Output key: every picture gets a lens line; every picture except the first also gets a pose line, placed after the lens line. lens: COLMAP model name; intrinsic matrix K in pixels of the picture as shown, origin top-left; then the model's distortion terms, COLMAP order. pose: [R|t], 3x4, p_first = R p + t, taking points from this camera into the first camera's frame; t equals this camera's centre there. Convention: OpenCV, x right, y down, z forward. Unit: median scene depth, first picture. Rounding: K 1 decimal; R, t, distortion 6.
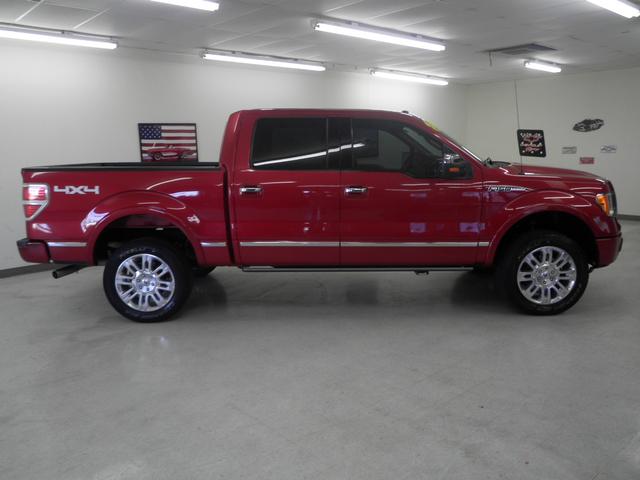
lens RADIAL K [[510.6, 0, 320.0], [0, 510.6, 240.0], [0, 0, 1]] dist [0.007228, 0.000805]
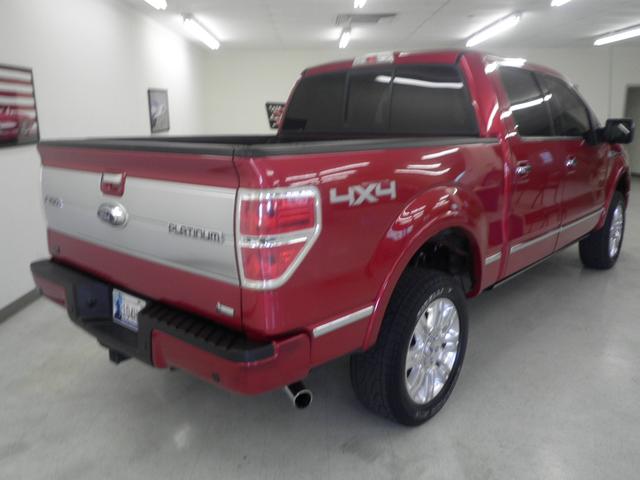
lens RADIAL K [[510.6, 0, 320.0], [0, 510.6, 240.0], [0, 0, 1]] dist [0.007228, 0.000805]
pose [[0.669080, -0.165316, 0.724571, -0.151975], [0.136023, 0.985717, 0.099292, -0.019742], [-0.730637, 0.032124, 0.682010, 0.133836]]
